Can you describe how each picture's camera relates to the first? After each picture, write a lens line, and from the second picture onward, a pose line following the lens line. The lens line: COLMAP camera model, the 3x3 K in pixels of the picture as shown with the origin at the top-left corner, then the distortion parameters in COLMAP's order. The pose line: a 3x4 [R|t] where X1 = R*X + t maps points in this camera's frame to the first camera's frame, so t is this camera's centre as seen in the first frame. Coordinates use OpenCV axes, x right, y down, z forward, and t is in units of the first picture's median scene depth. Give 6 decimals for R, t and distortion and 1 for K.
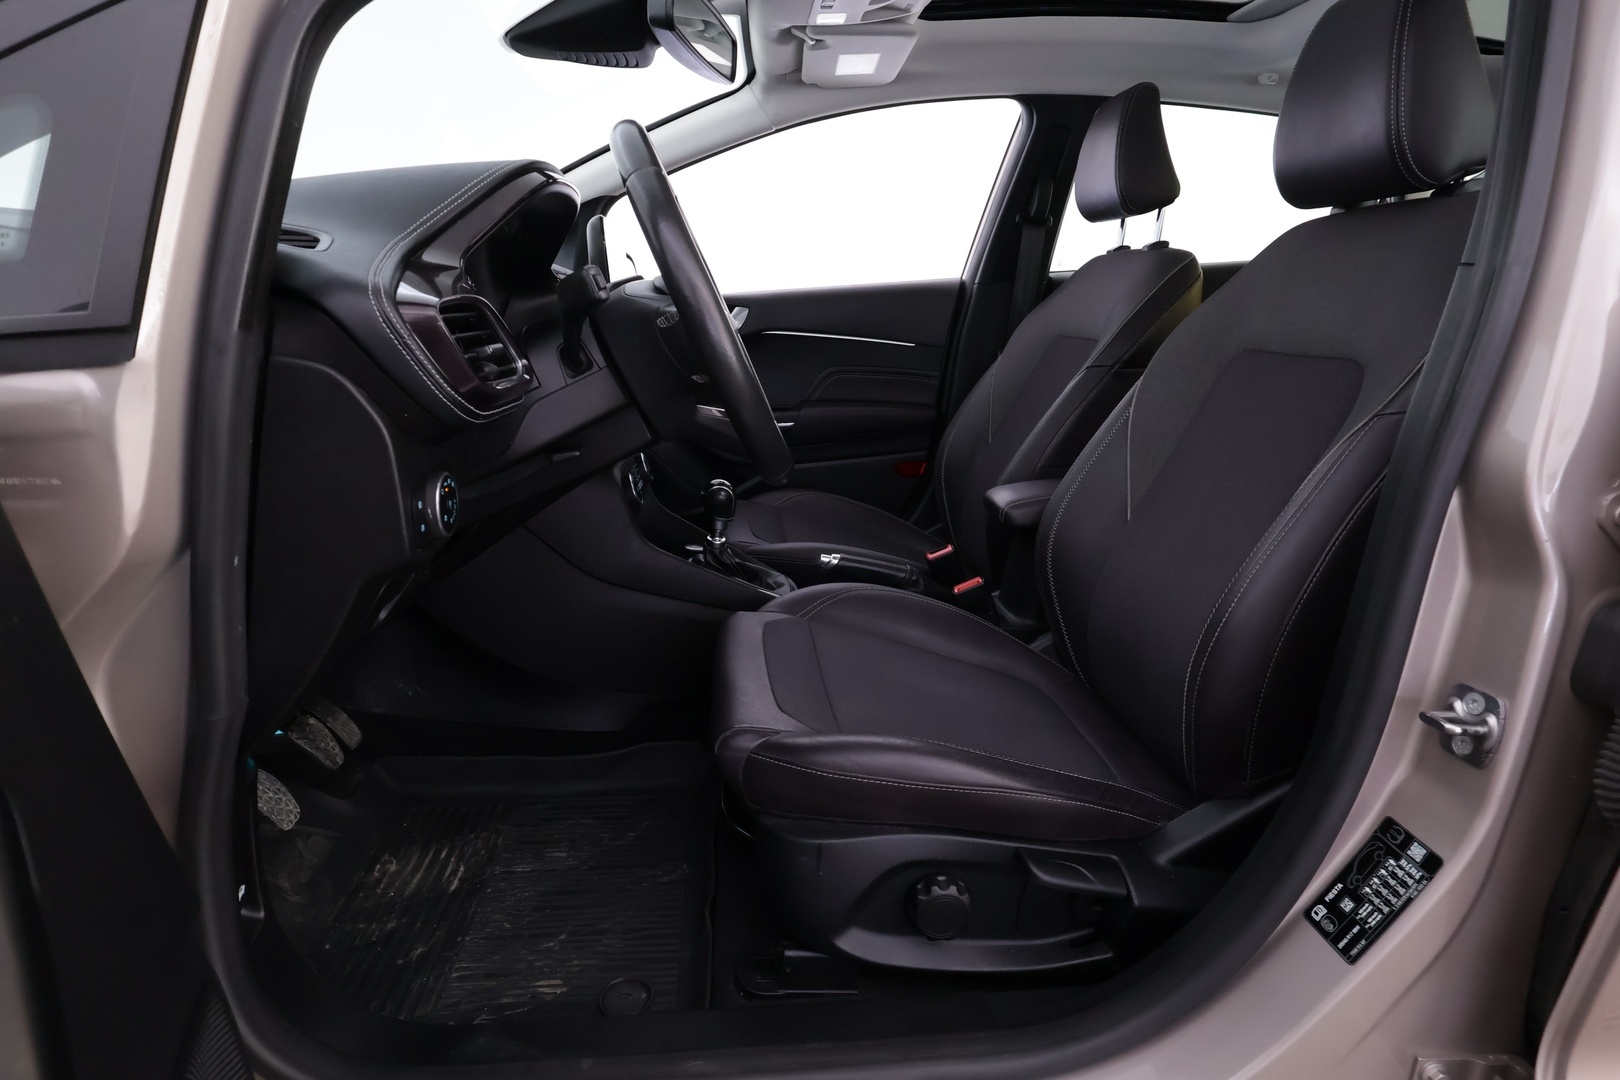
lens RADIAL K [[902.1, 0, 838.3], [0, 902.1, 548.2], [0, 0, 1]] dist [0.002576, 0.000121]
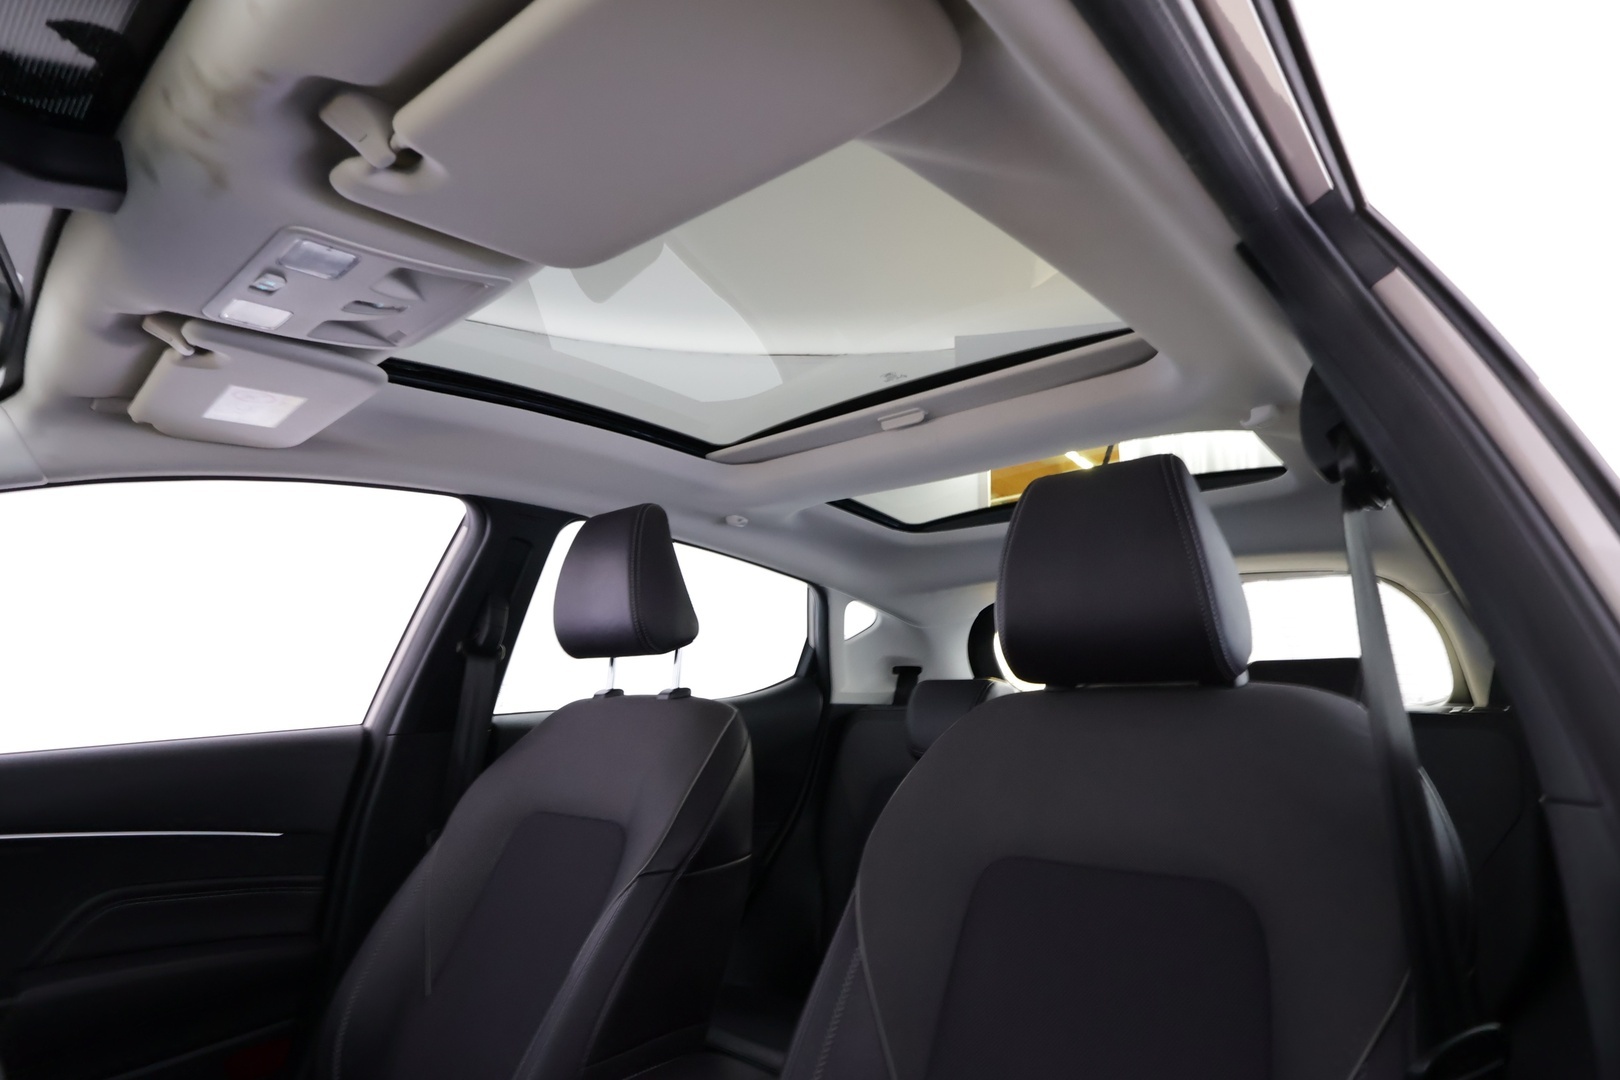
lens RADIAL K [[902.1, 0, 838.3], [0, 902.1, 548.2], [0, 0, 1]] dist [0.002576, 0.000121]
pose [[0.754859, 0.116439, 0.645469, -0.052543], [0.171971, 0.914549, -0.366095, -0.125059], [-0.632941, 0.387352, 0.670331, 0.302290]]
